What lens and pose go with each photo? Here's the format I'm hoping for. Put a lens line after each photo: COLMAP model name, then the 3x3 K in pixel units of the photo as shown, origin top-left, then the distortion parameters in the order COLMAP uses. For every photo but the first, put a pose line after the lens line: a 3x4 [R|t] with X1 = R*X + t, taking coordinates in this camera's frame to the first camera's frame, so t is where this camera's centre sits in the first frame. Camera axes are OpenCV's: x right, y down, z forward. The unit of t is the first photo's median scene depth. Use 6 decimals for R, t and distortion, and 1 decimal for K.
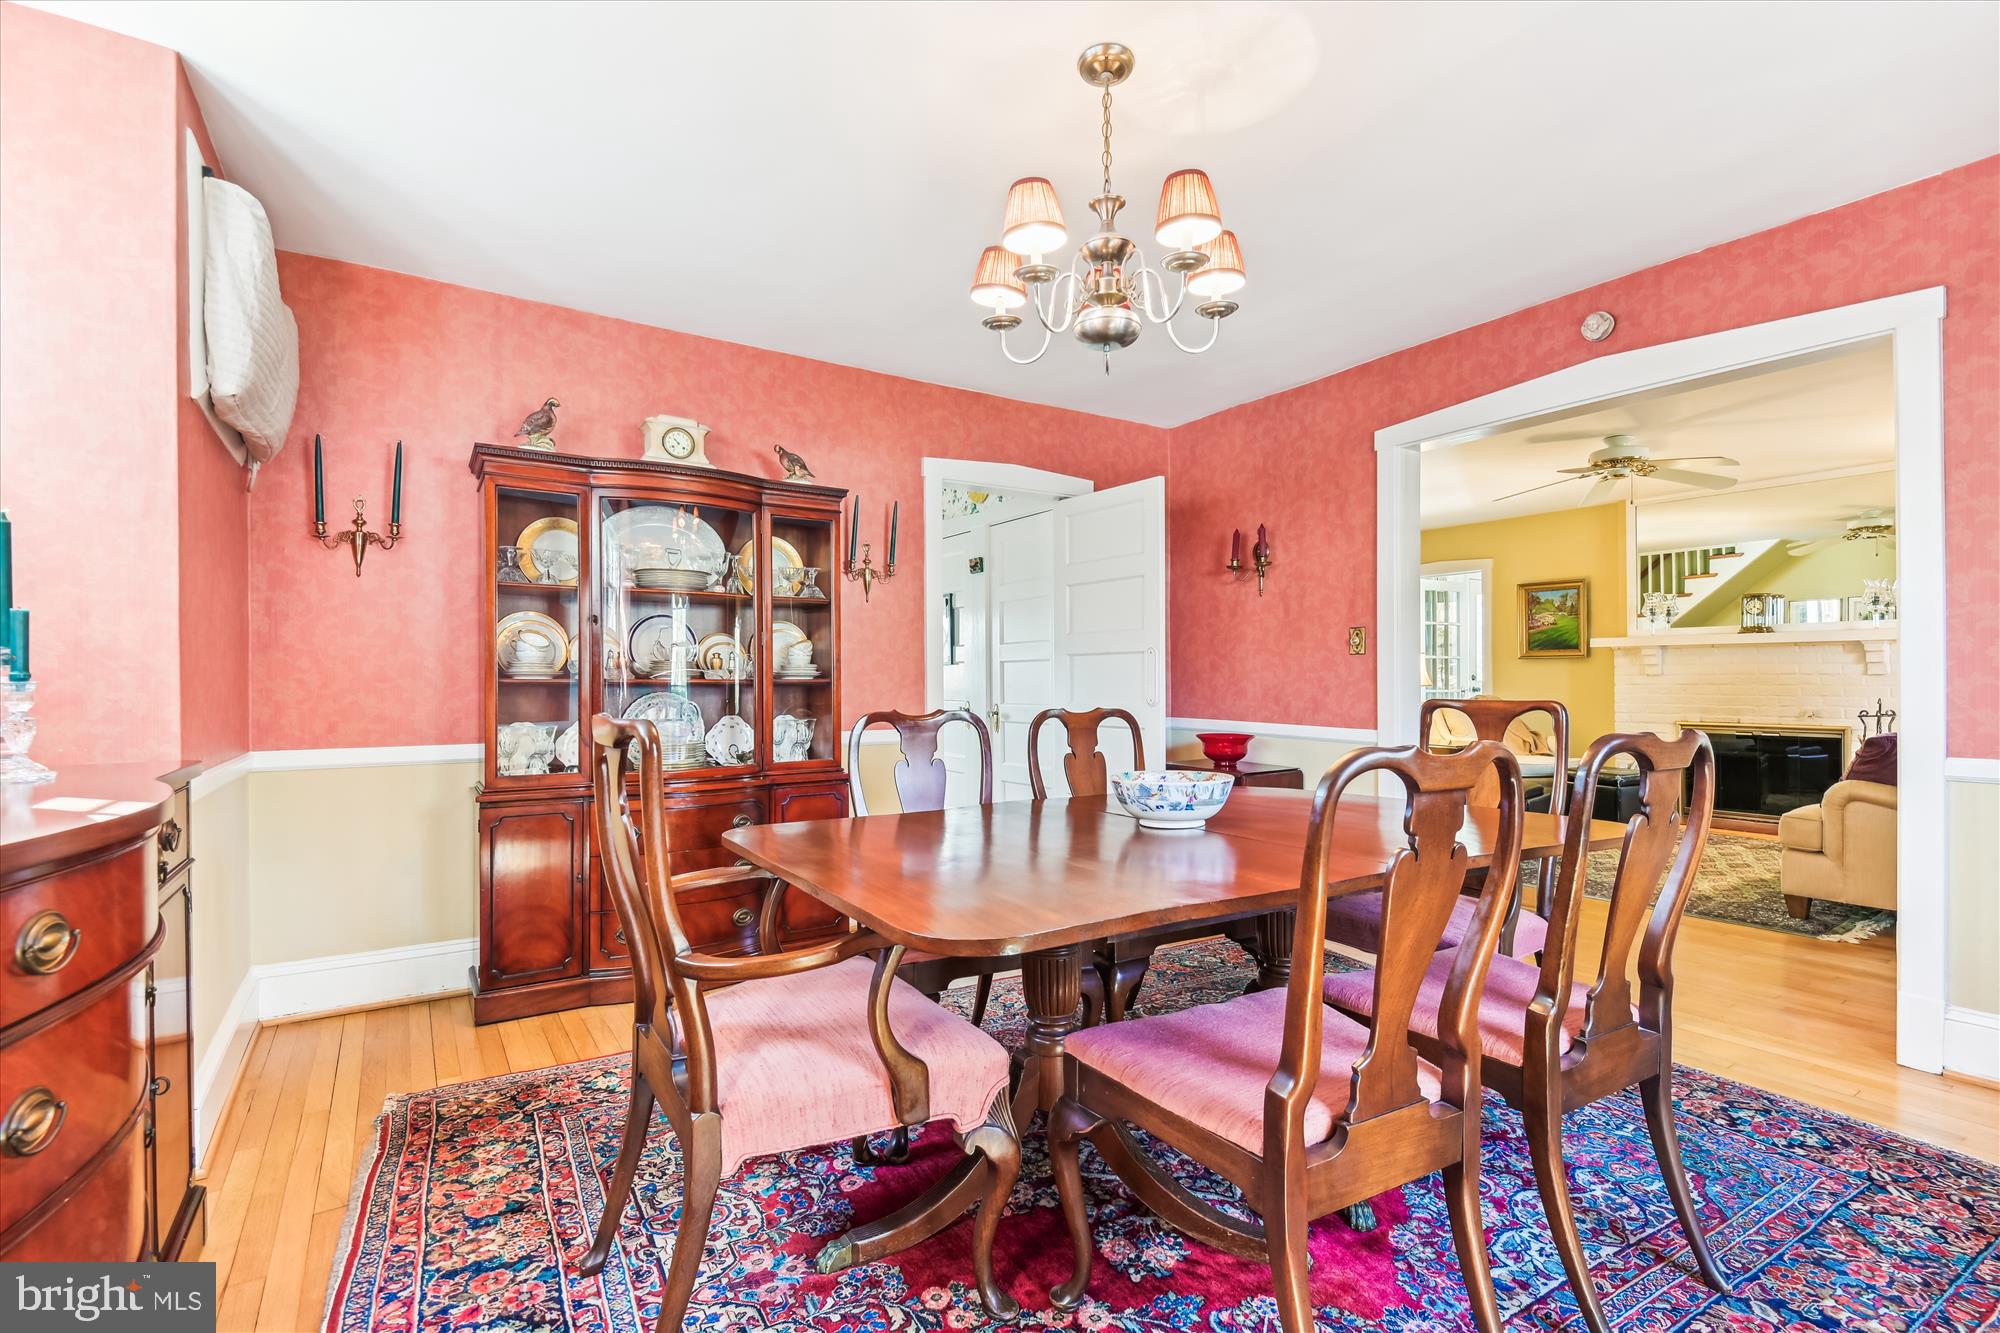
lens RADIAL K [[907.4, 0, 1004.5], [0, 907.4, 673.7], [0, 0, 1]] dist [0.005350, -0.004759]
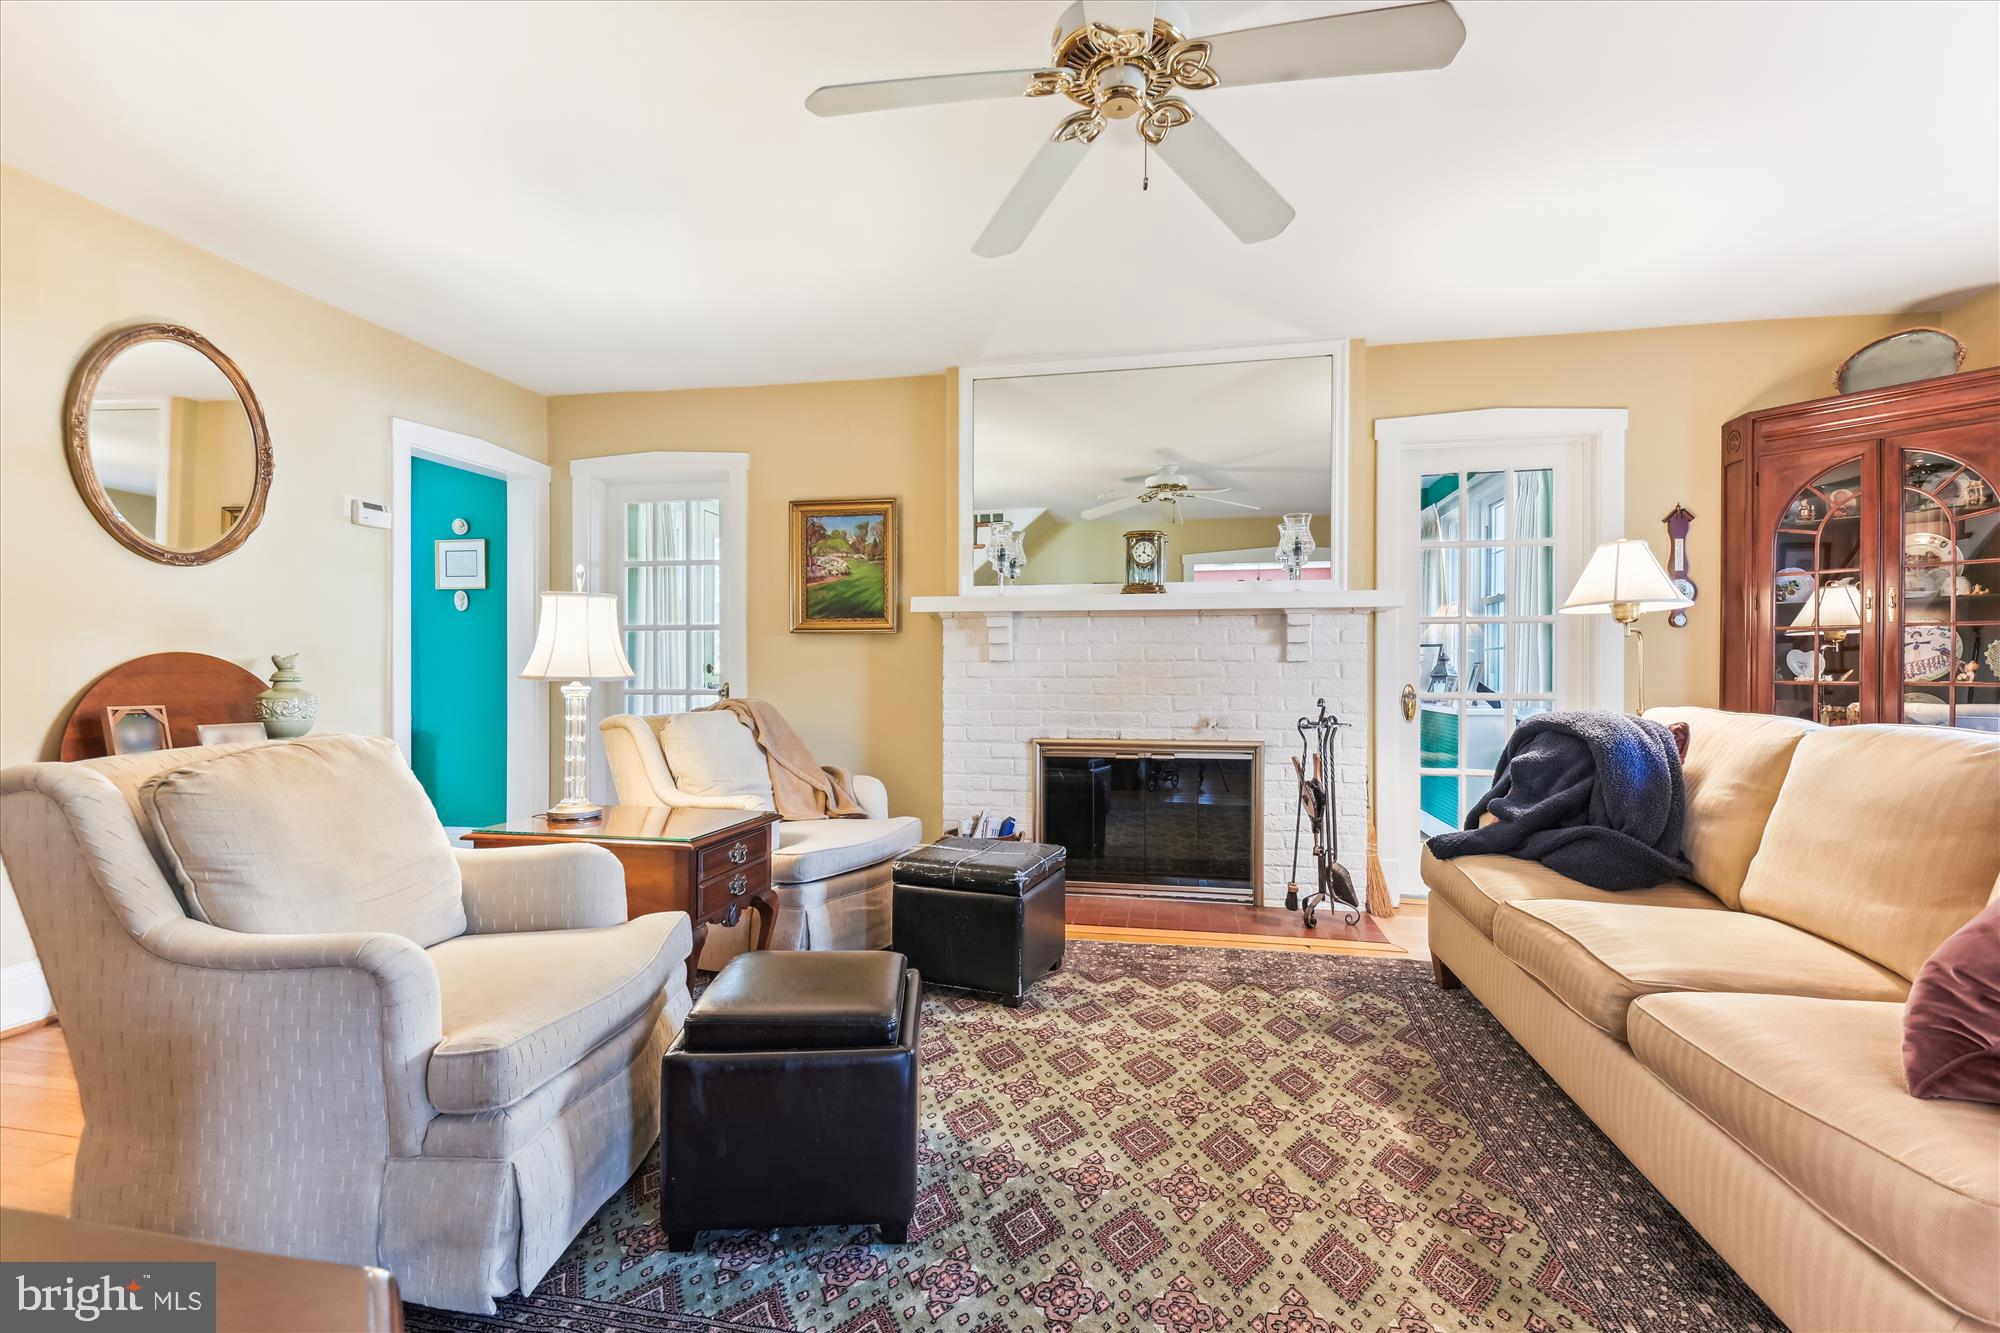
lens RADIAL K [[907.4, 0, 1005.6], [0, 907.4, 674.9], [0, 0, 1]] dist [0.005350, -0.004759]
pose [[0.688026, 0.001437, 0.725685, 0.336584], [-0.004451, 0.999988, 0.002239, 0.010216], [-0.725673, -0.004770, 0.688023, 0.697293]]
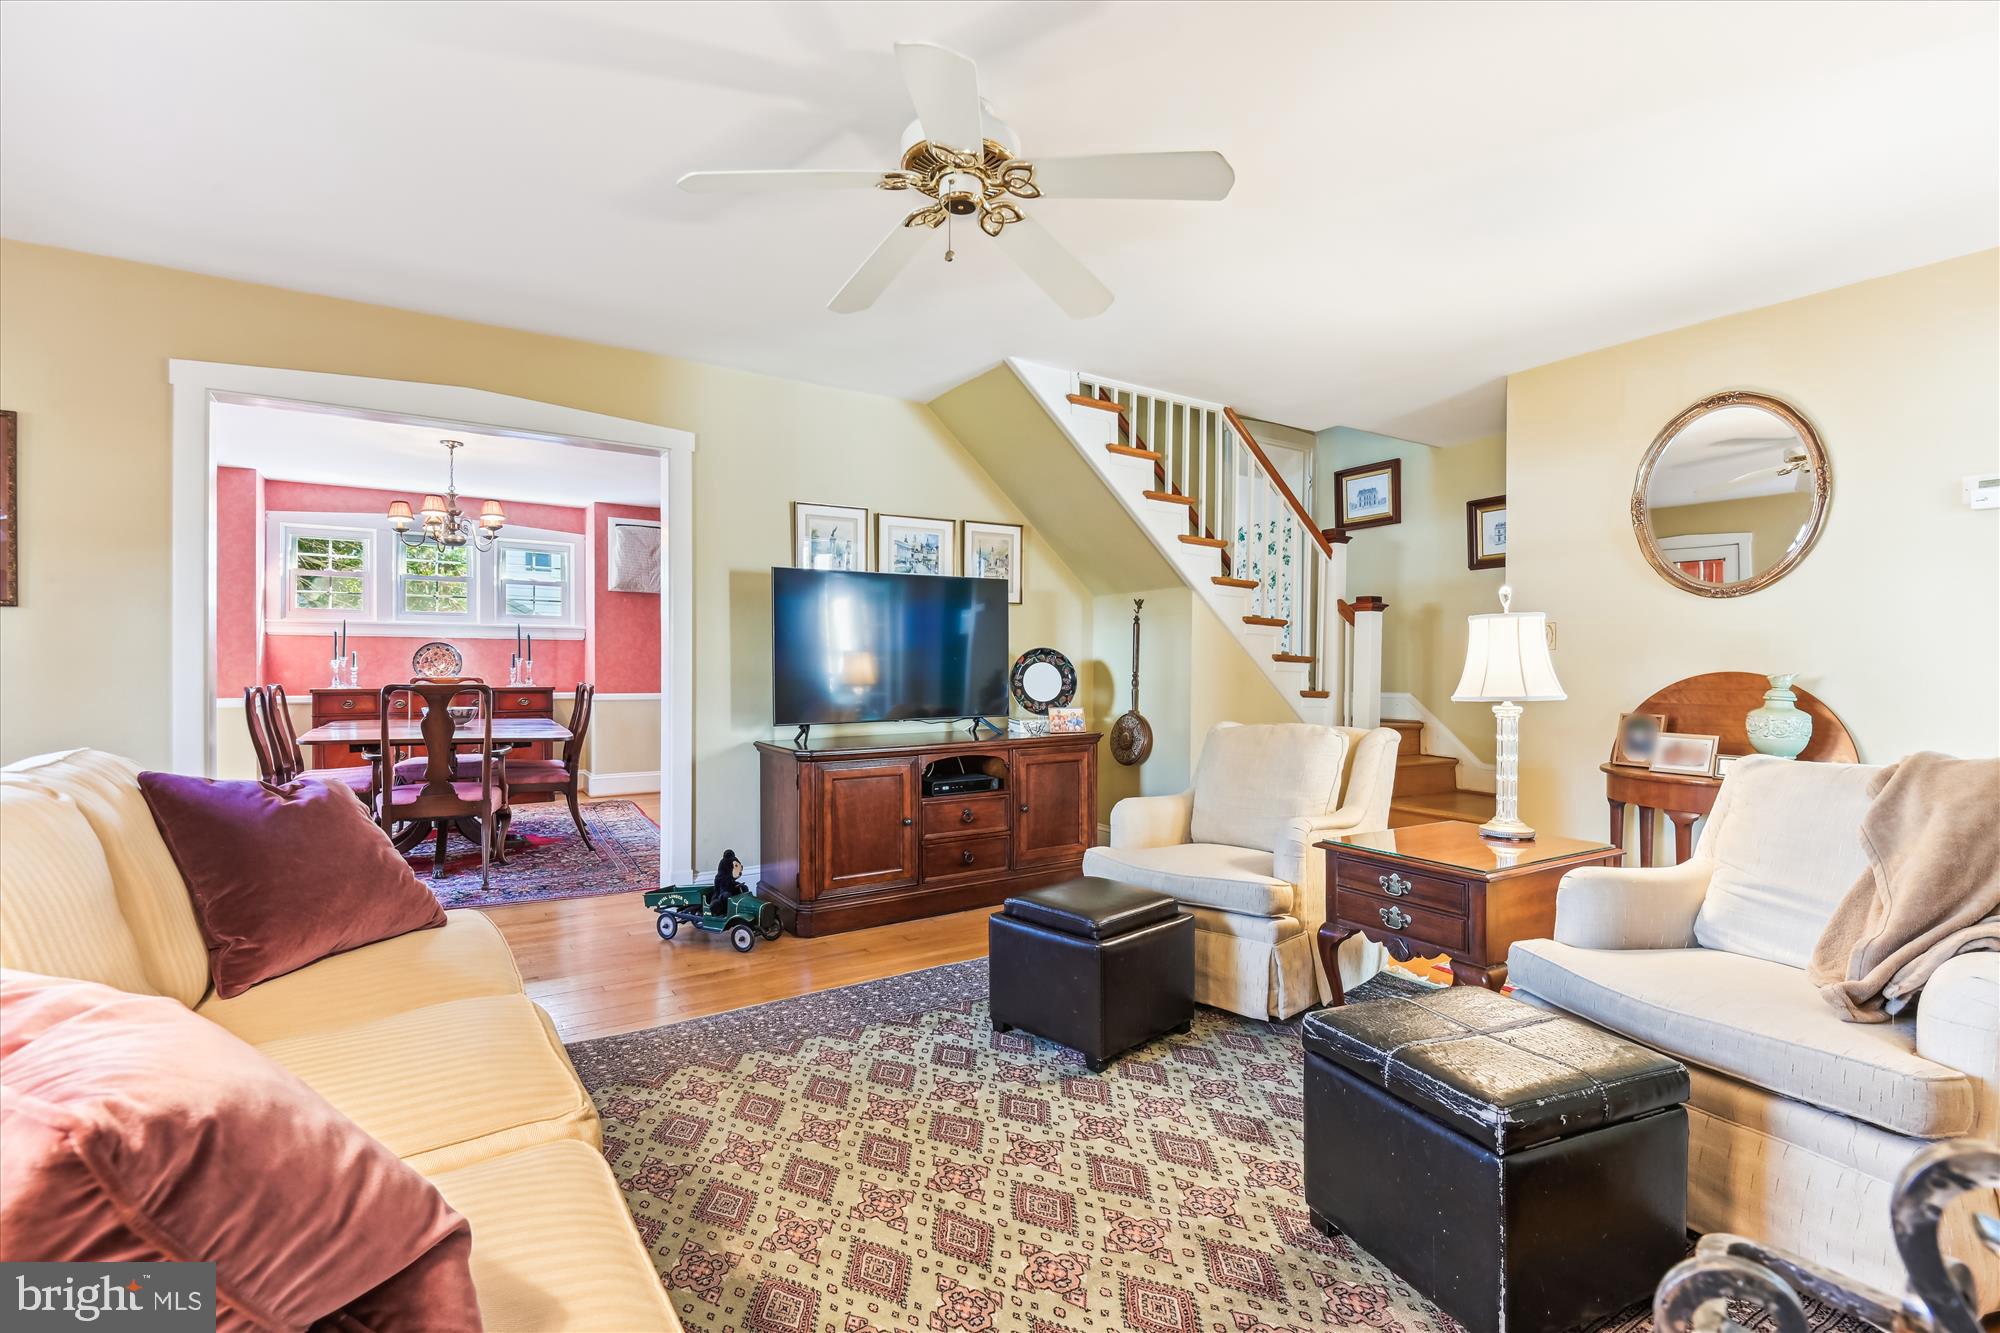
lens RADIAL K [[907.4, 0, 996.1], [0, 907.4, 665.7], [0, 0, 1]] dist [0.005350, -0.004759]
pose [[0.005294, 0.000936, -0.999986, 0.990911], [-0.003096, 0.999995, 0.000919, -0.002923], [0.999981, 0.003092, 0.005297, 0.909151]]
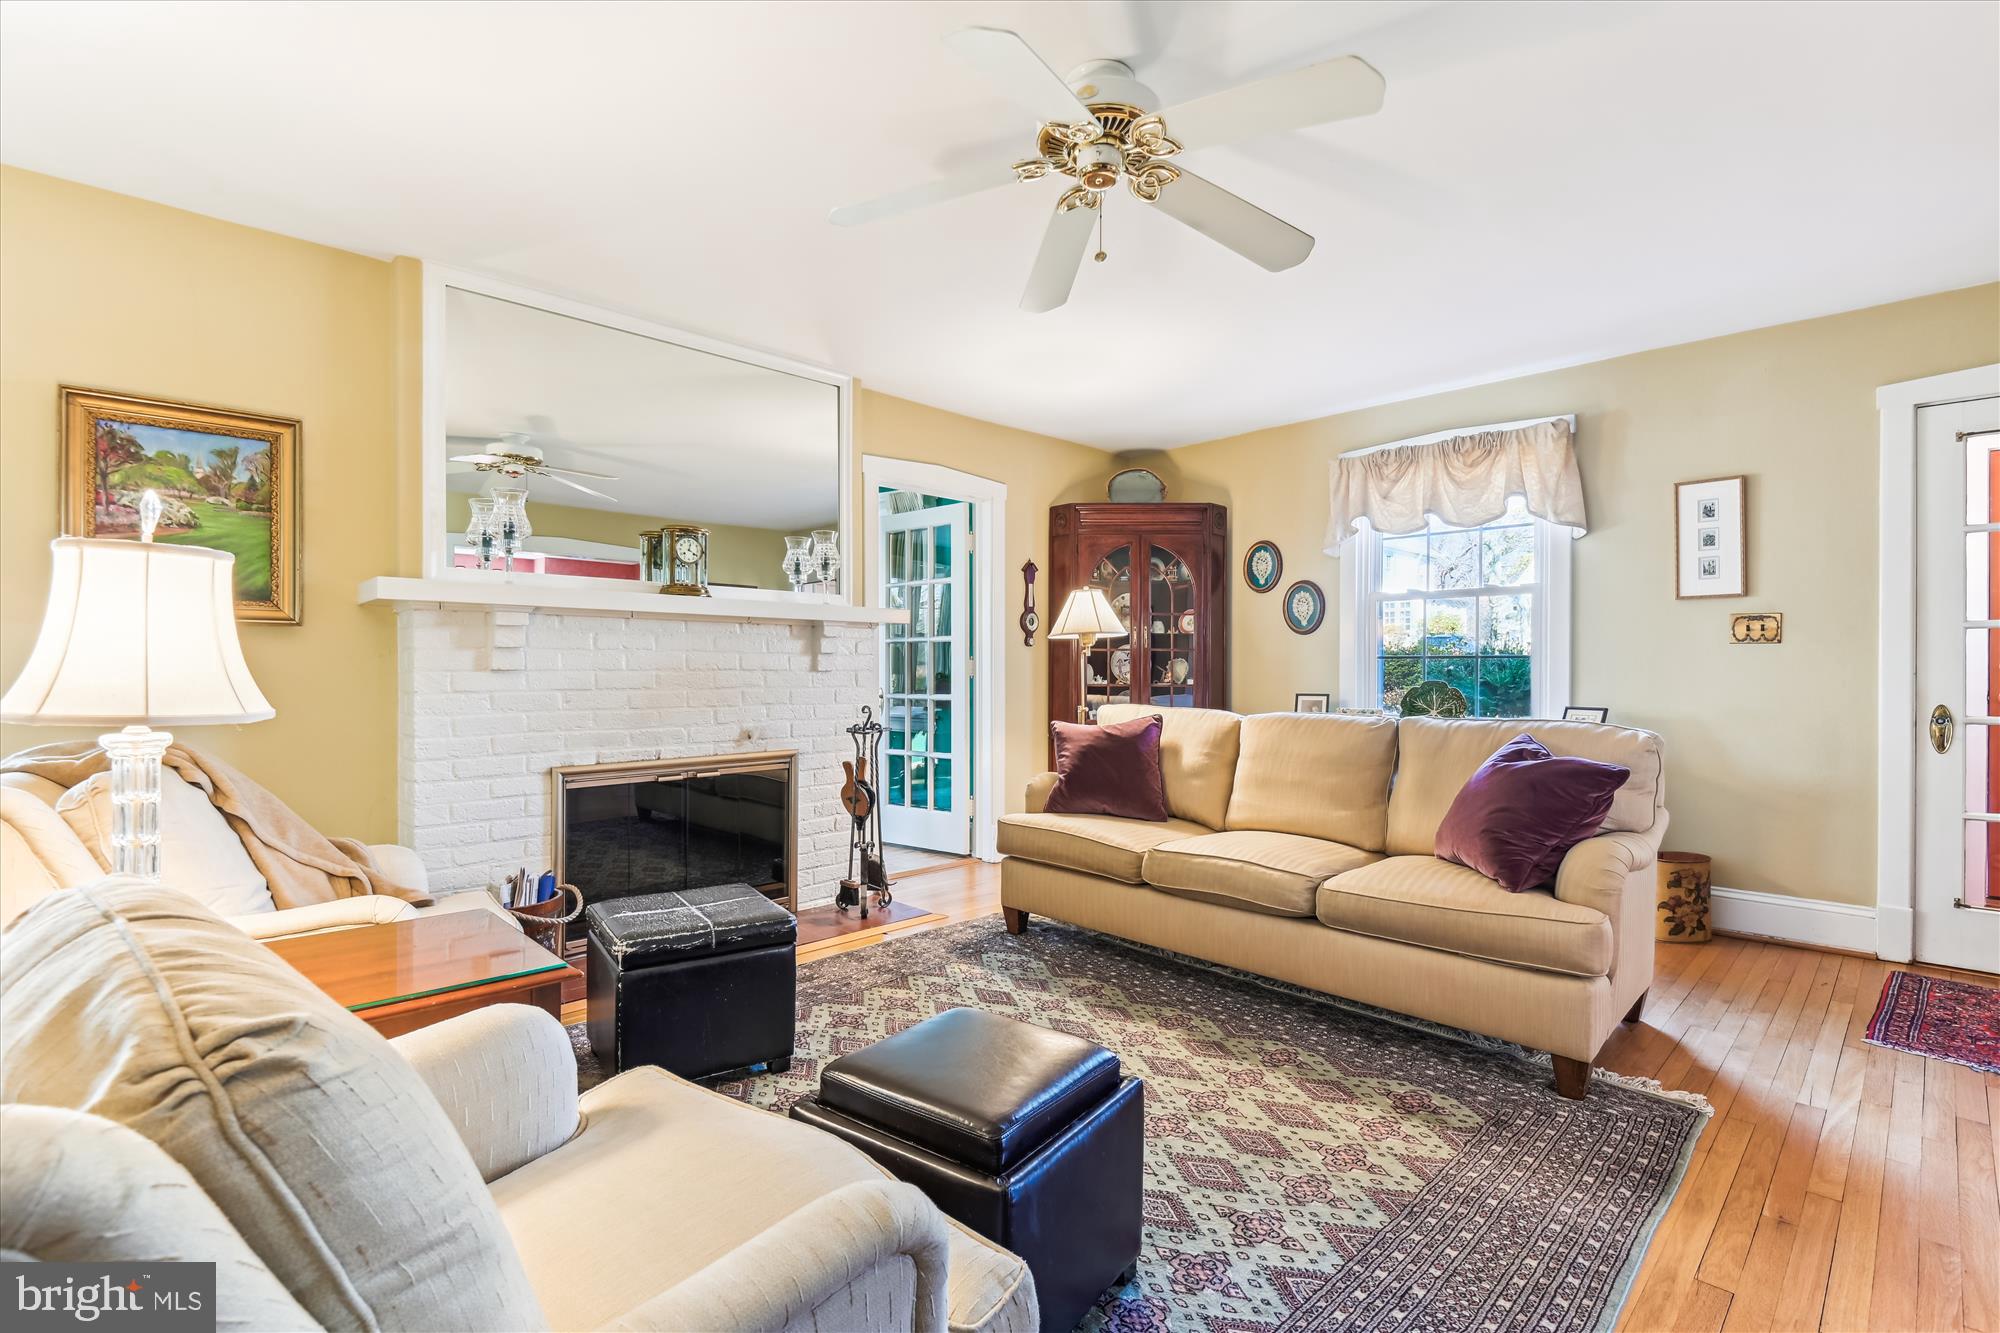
lens RADIAL K [[907.4, 0, 991.0], [0, 907.4, 674.8], [0, 0, 1]] dist [0.005350, -0.004759]
pose [[-0.208077, -0.004416, 0.978103, 0.256343], [-0.003242, 0.999987, 0.003825, 0.000874], [-0.978107, -0.002375, -0.208088, 1.015287]]
